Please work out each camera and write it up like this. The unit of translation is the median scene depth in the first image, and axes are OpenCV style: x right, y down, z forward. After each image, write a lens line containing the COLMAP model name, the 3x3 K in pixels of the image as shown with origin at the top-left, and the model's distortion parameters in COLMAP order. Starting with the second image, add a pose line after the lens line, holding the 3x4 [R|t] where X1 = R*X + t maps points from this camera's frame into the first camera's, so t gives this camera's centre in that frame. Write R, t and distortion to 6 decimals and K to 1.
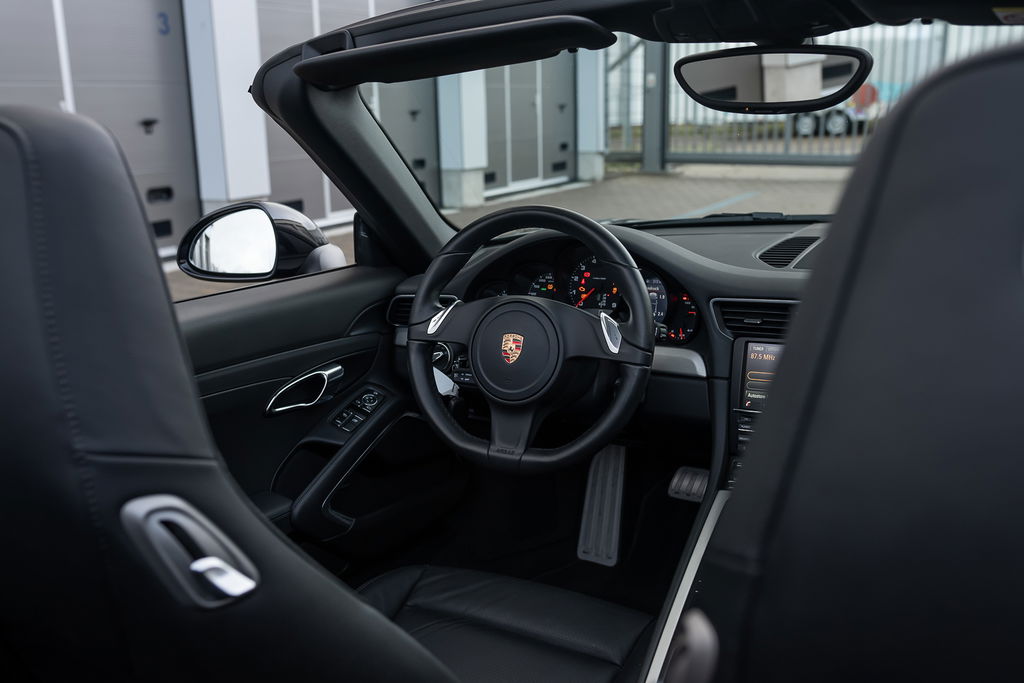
lens RADIAL K [[982.0, 0, 512.0], [0, 982.0, 341.5], [0, 0, 1]] dist [-0.009776, 0.001106]
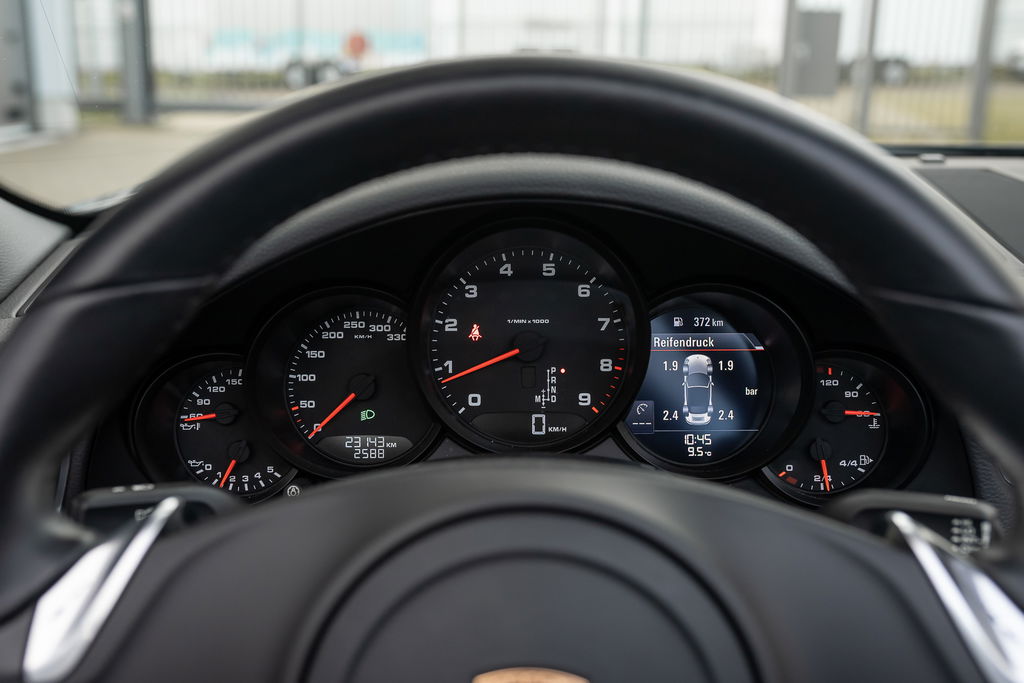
lens RADIAL K [[1059.3, 0, 512.0], [0, 1059.3, 341.5], [0, 0, 1]] dist [0.000035, 0.006076]
pose [[0.881613, -0.087234, 0.463840, -0.089195], [0.074570, 0.996172, 0.045615, -0.078376], [-0.466044, -0.005626, 0.884744, 0.718581]]
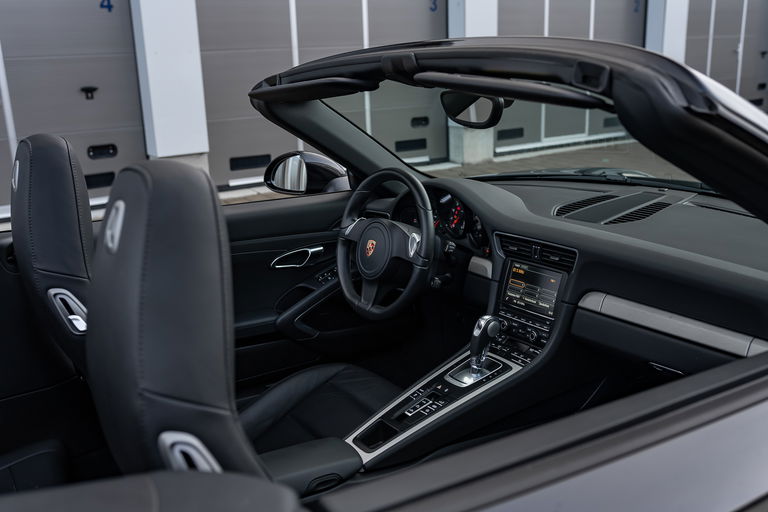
lens RADIAL K [[736.5, 0, 384.0], [0, 736.5, 256.0], [0, 0, 1]] dist [-0.009776, 0.001106]
pose [[0.889053, 0.117067, -0.442583, 0.549516], [-0.097214, 0.992981, 0.067372, -0.063448], [0.447363, -0.016872, 0.894193, -0.162779]]
